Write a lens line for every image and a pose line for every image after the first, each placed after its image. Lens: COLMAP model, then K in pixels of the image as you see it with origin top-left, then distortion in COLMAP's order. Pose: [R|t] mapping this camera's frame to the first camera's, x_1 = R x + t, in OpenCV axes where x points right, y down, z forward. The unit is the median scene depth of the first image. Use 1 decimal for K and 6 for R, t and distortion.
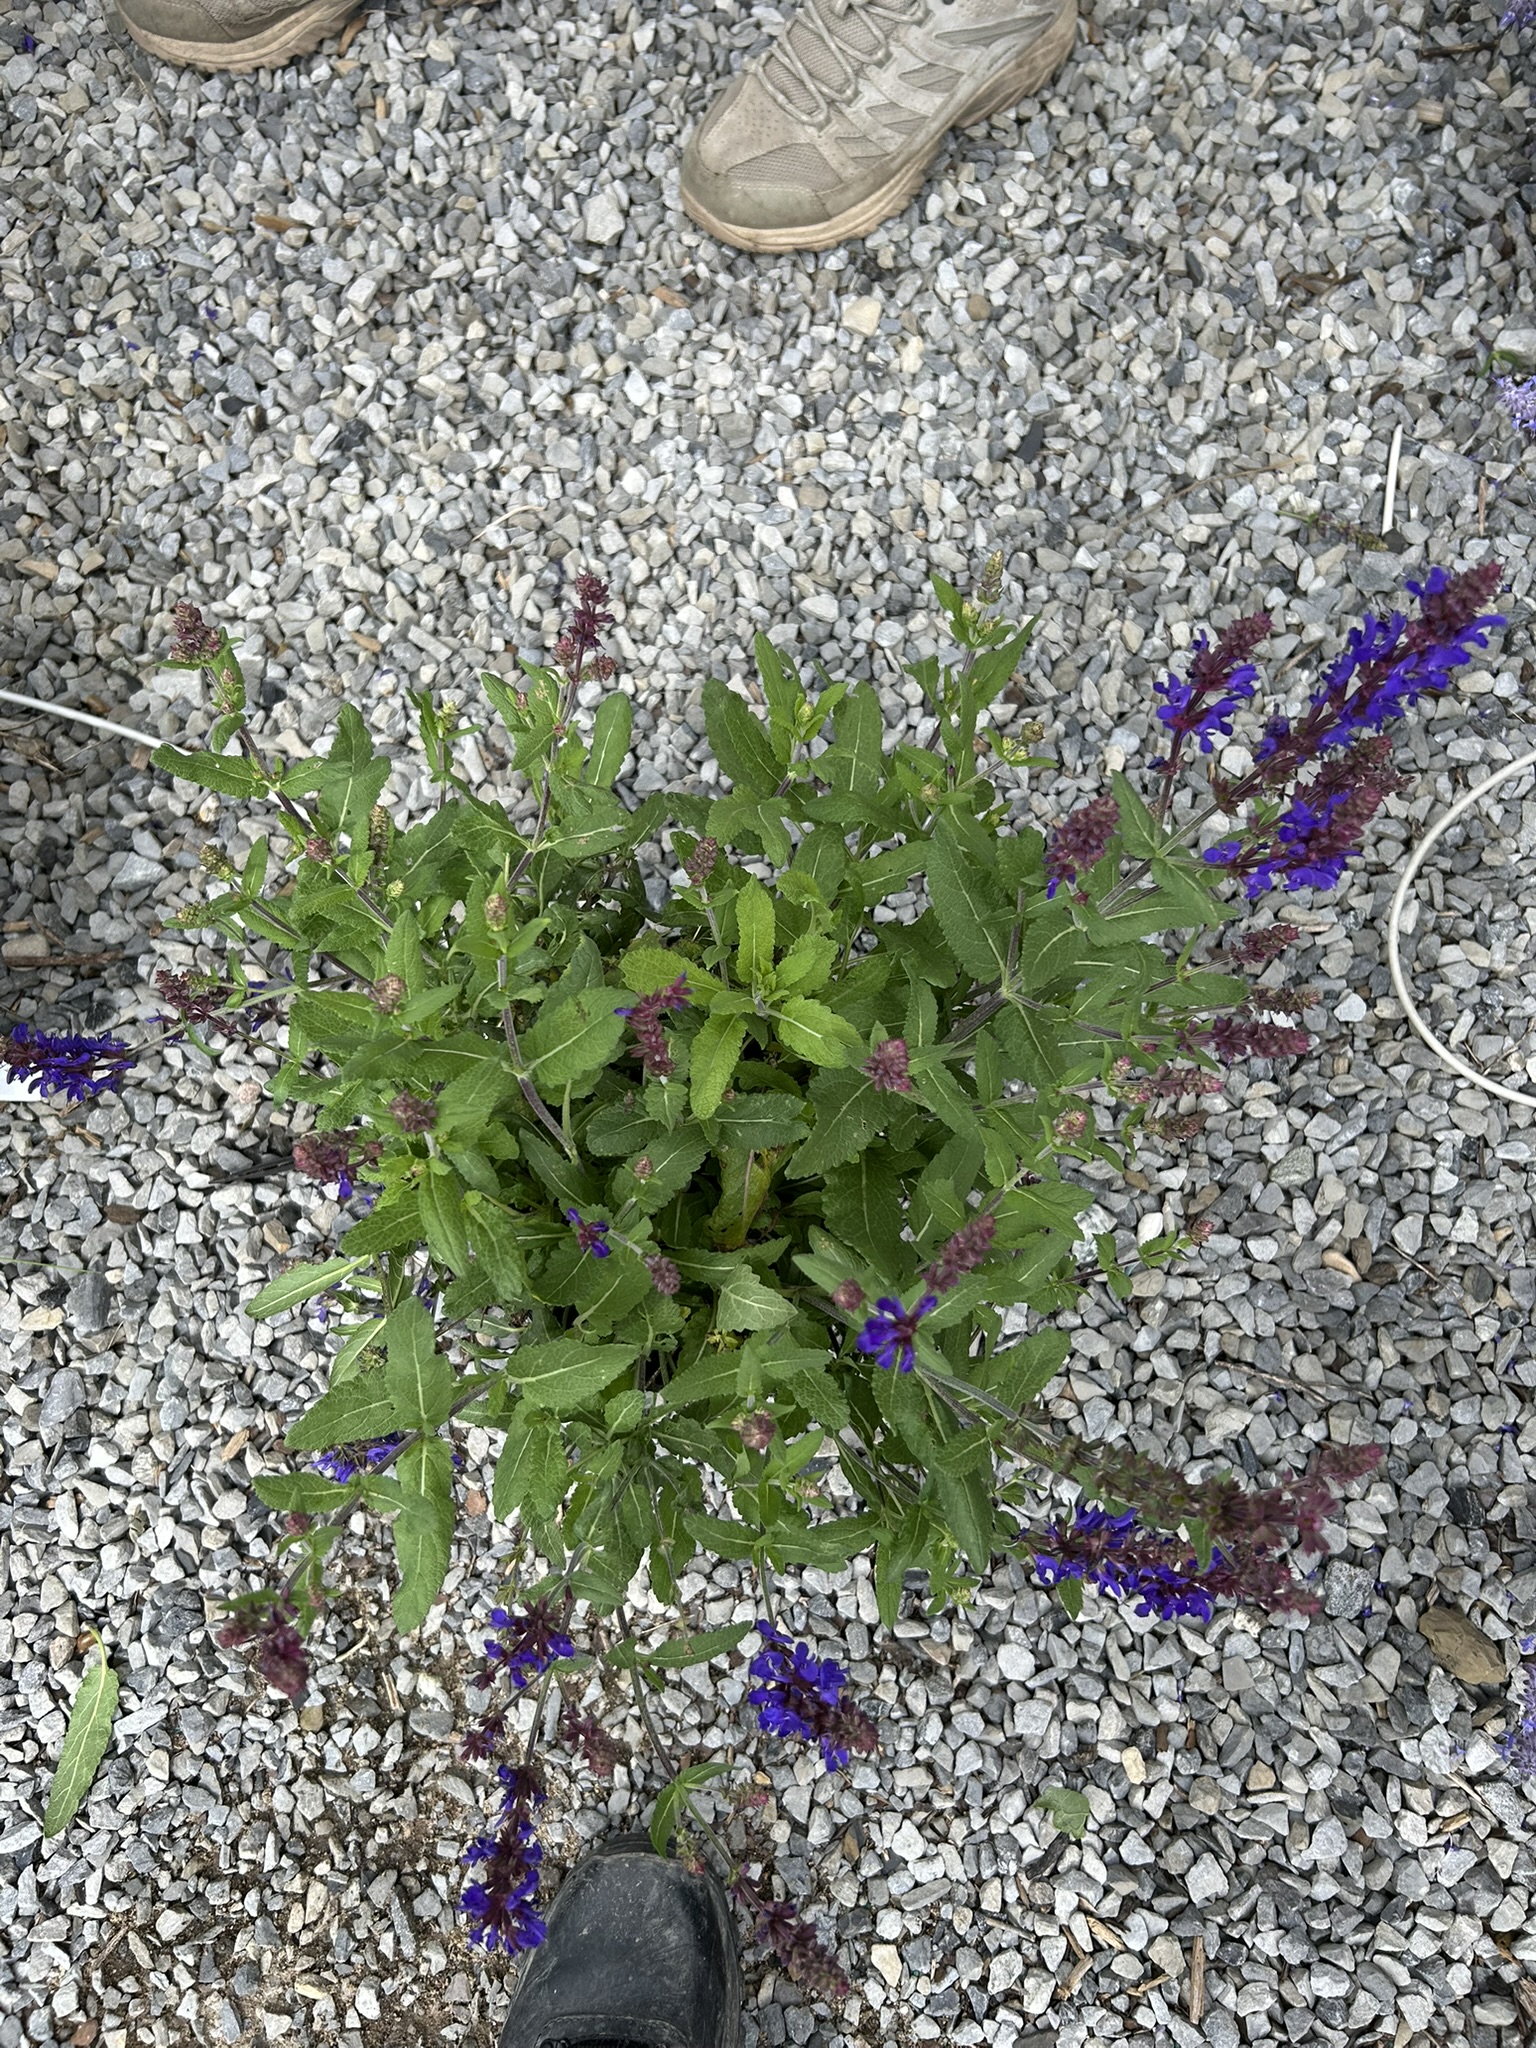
lens RADIAL K [[1581.5, 0, 760.2], [0, 1581.5, 1024.4], [0, 0, 1]] dist [0.015725, 0.006061]
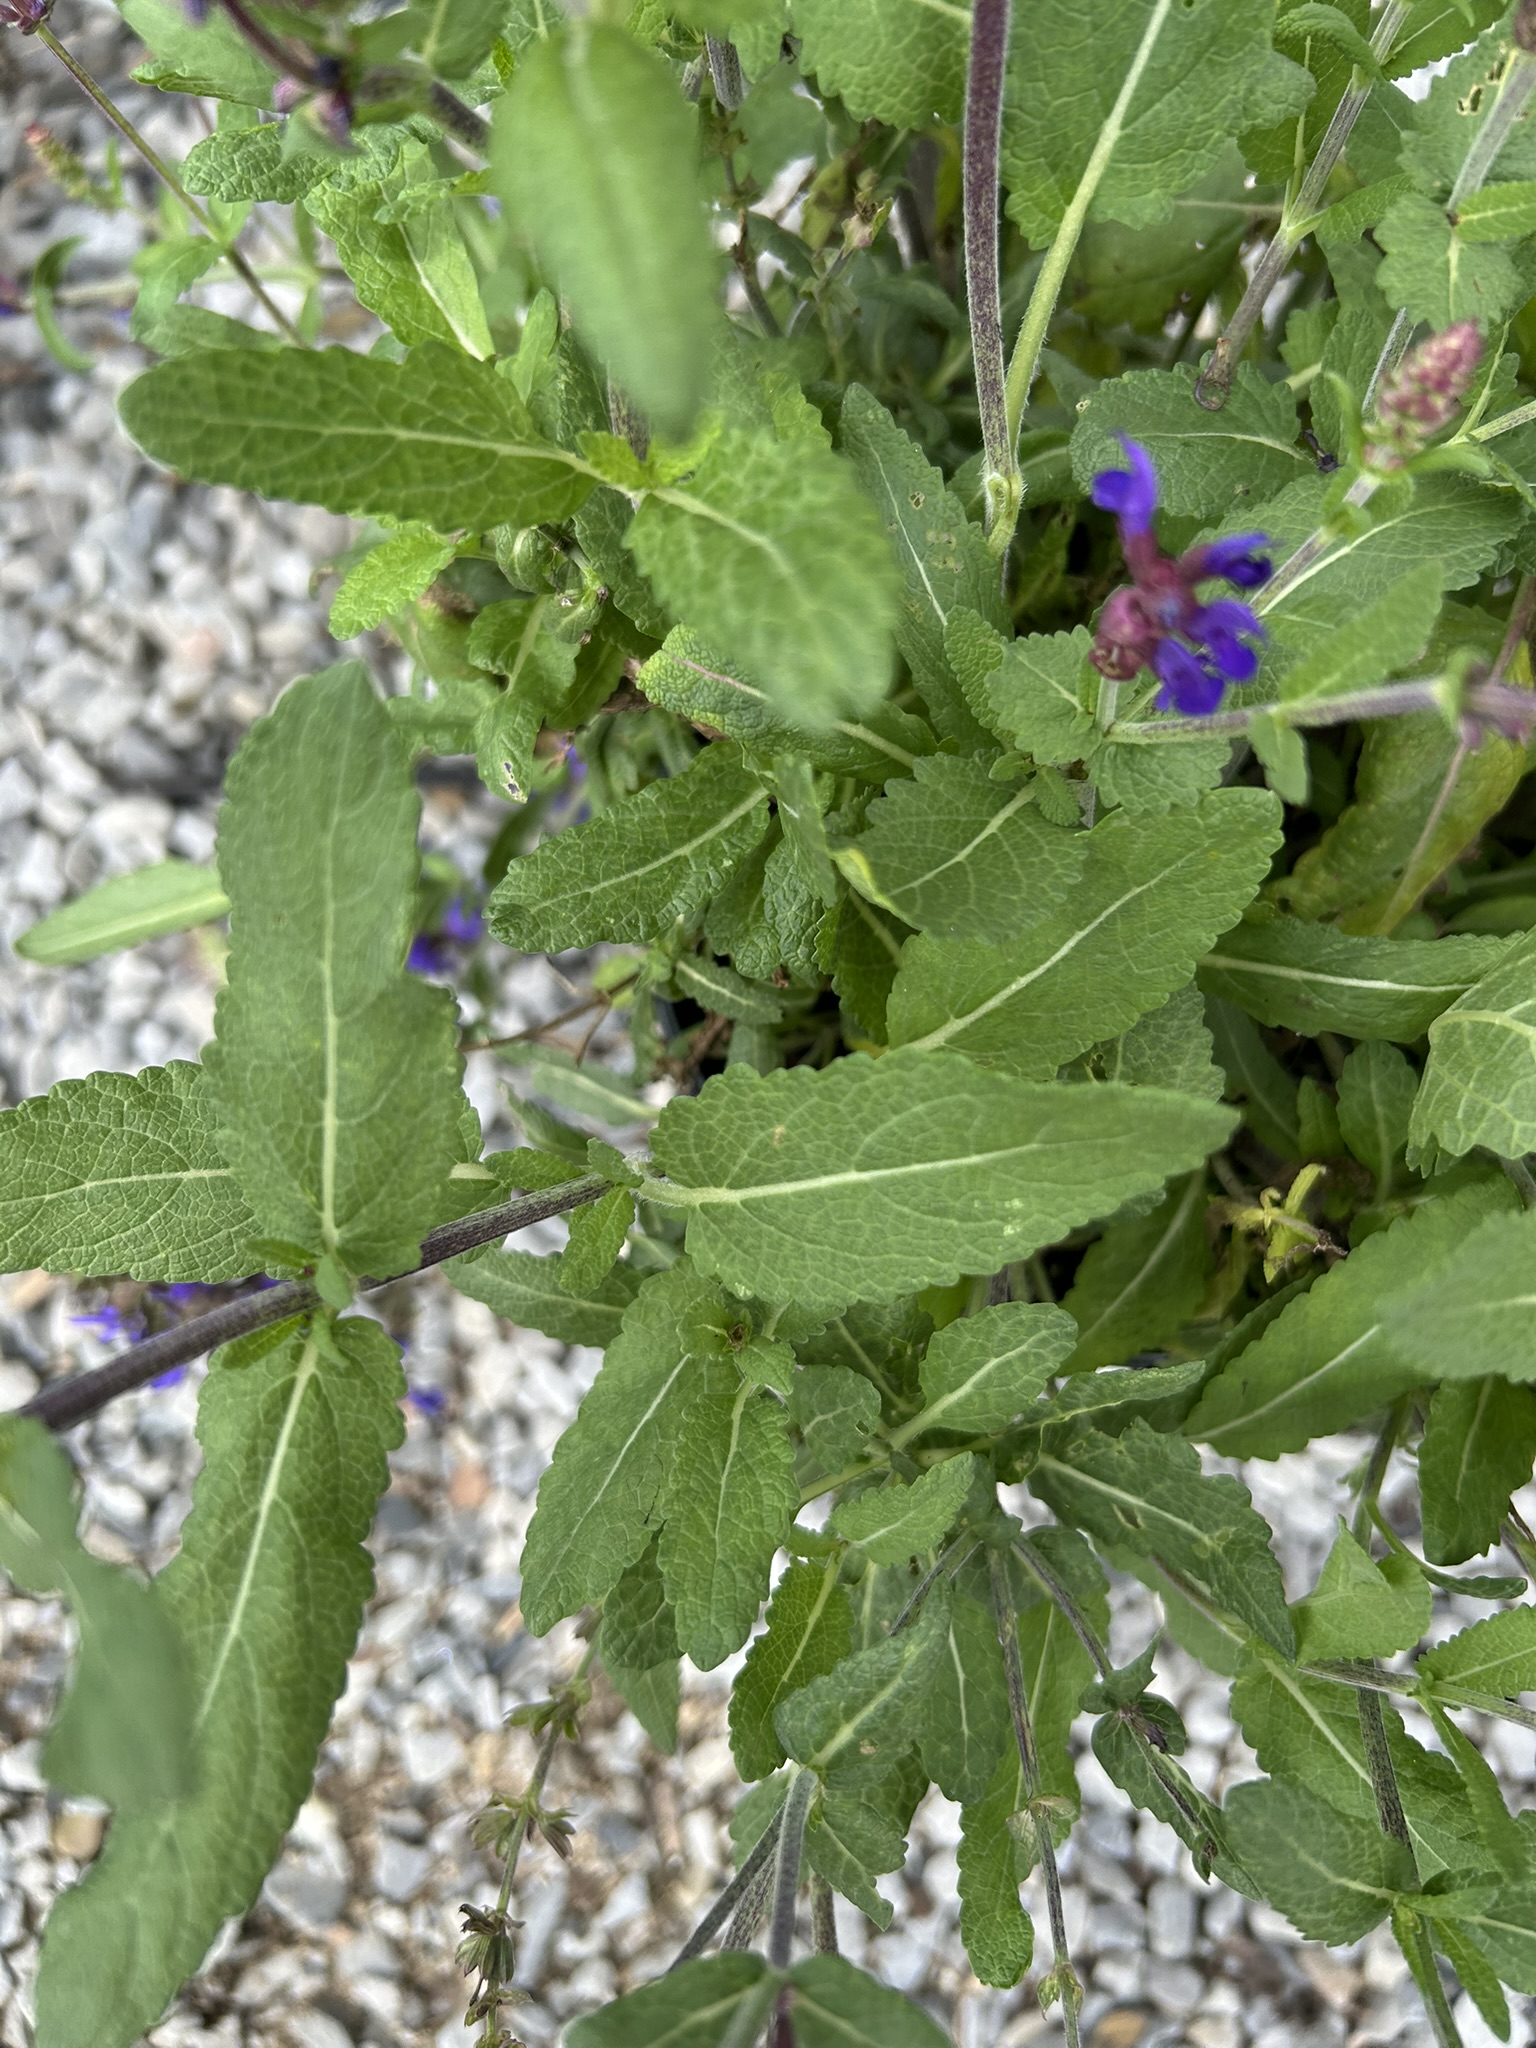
lens RADIAL K [[1557.7, 0, 769.2], [0, 1557.7, 1021.8], [0, 0, 1]] dist [-0.007017, -0.004257]
pose [[0.980466, 0.192680, -0.039513, -0.095149], [-0.192155, 0.981222, 0.016715, 0.130889], [0.041992, -0.008796, 0.999079, 0.513375]]
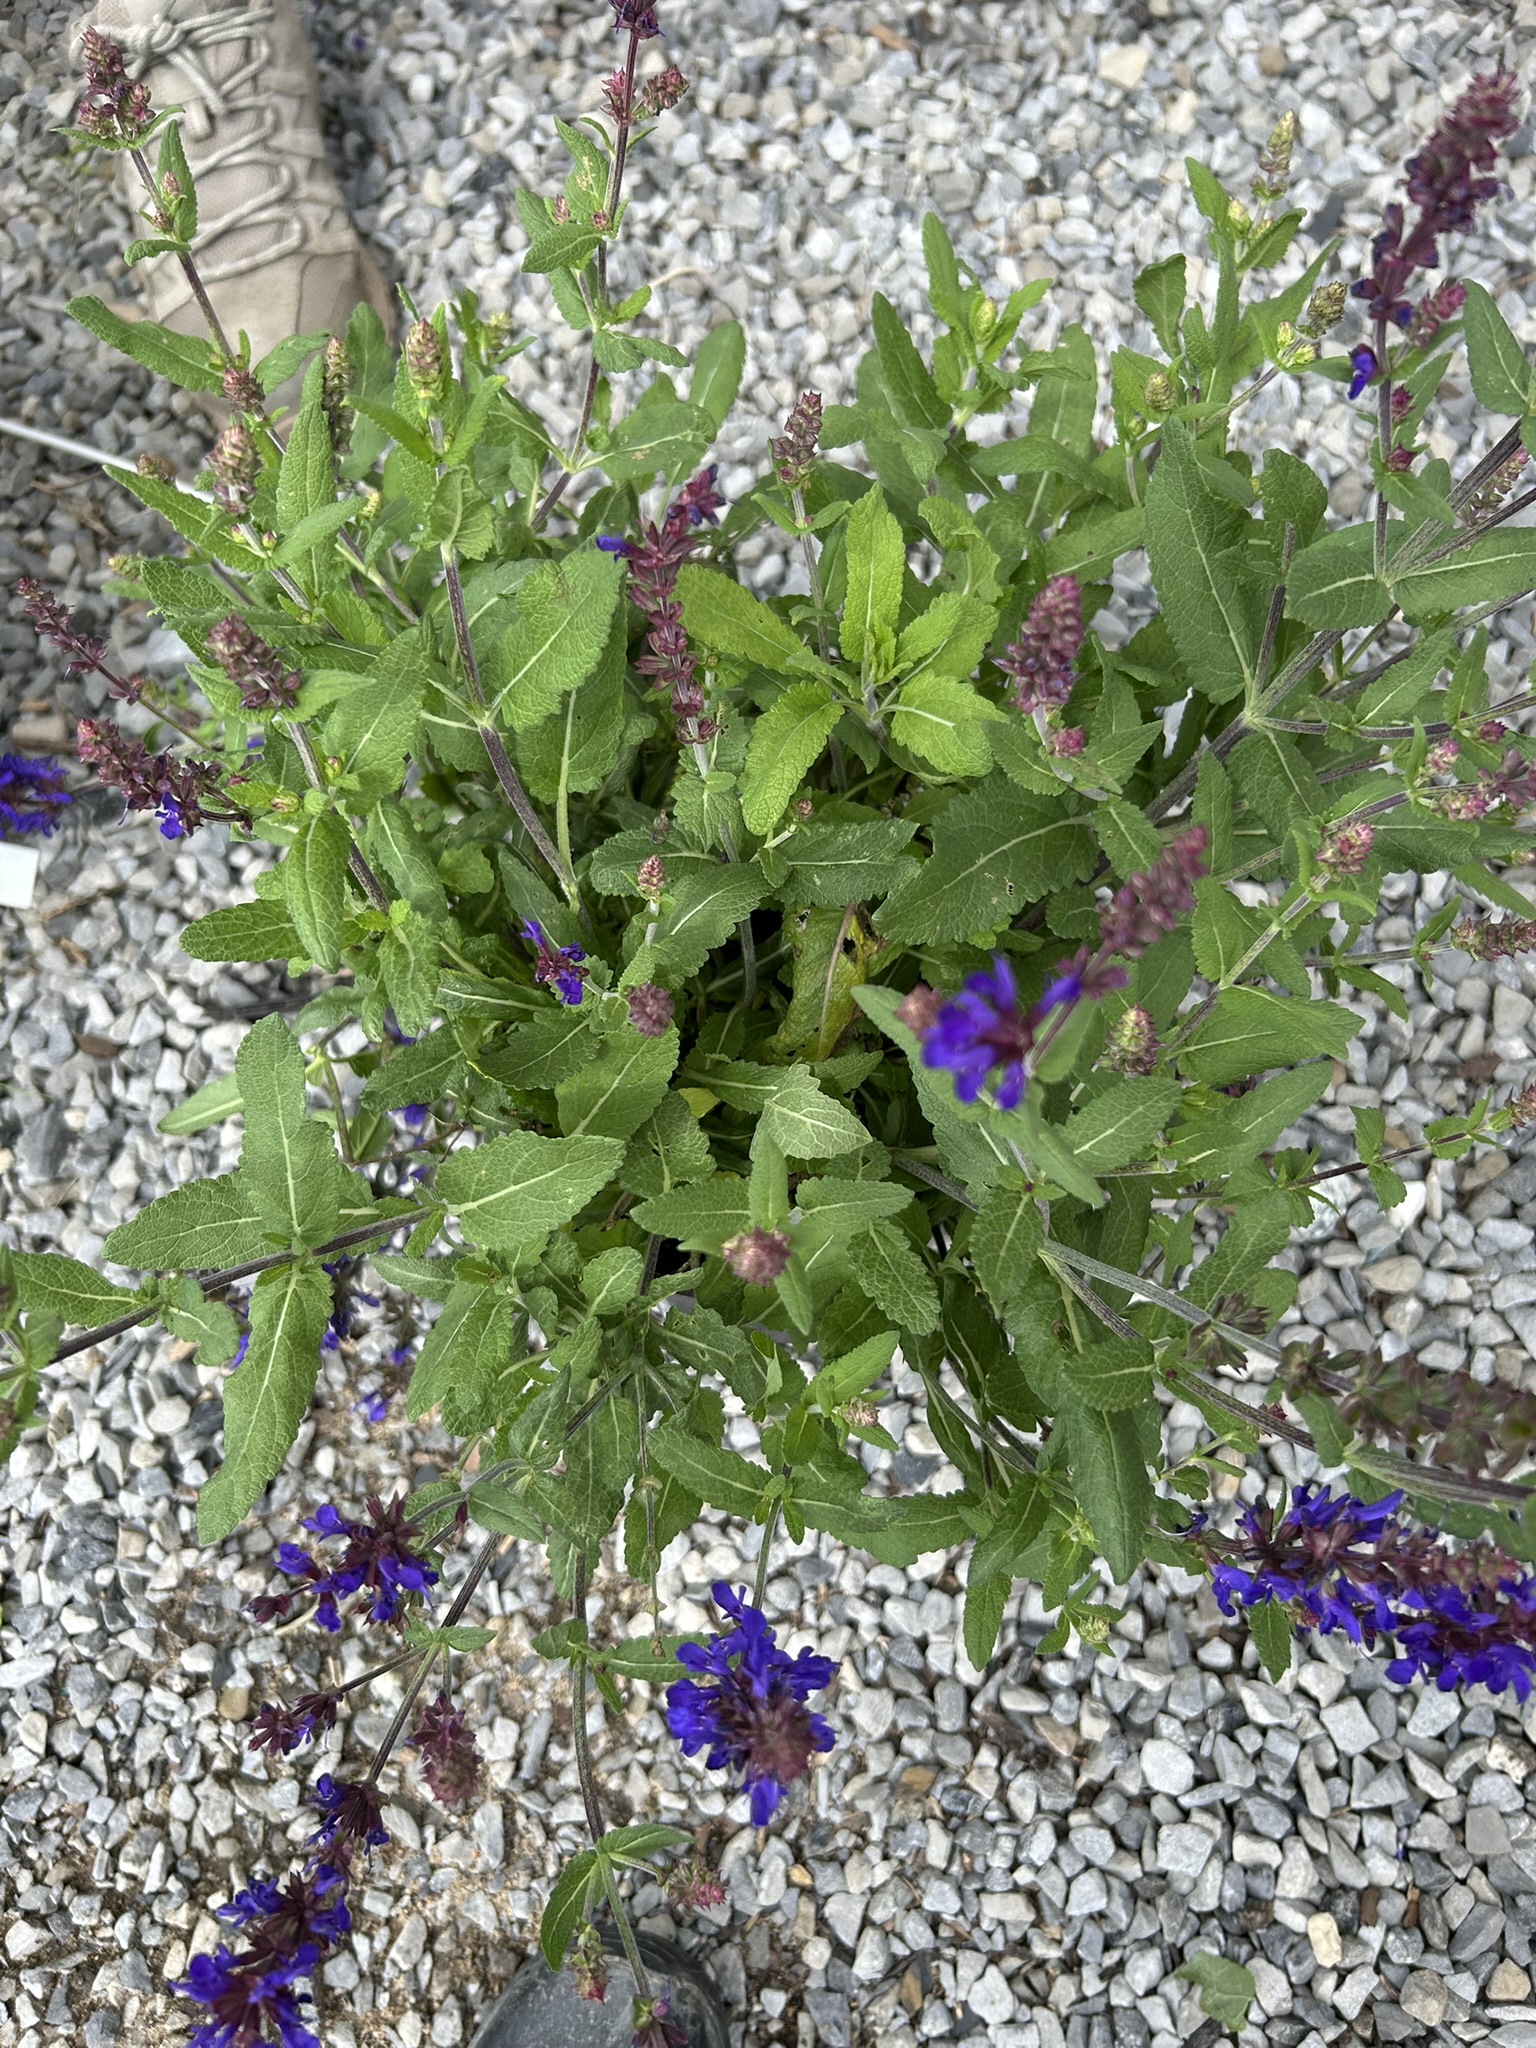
lens RADIAL K [[1563.1, 0, 776.6], [0, 1563.1, 1037.6], [0, 0, 1]] dist [0.028032, -0.034261]
pose [[0.988358, 0.095291, -0.118611, 0.038635], [-0.100199, 0.994312, -0.036112, 0.115215], [0.114495, 0.047577, 0.992284, 0.254708]]
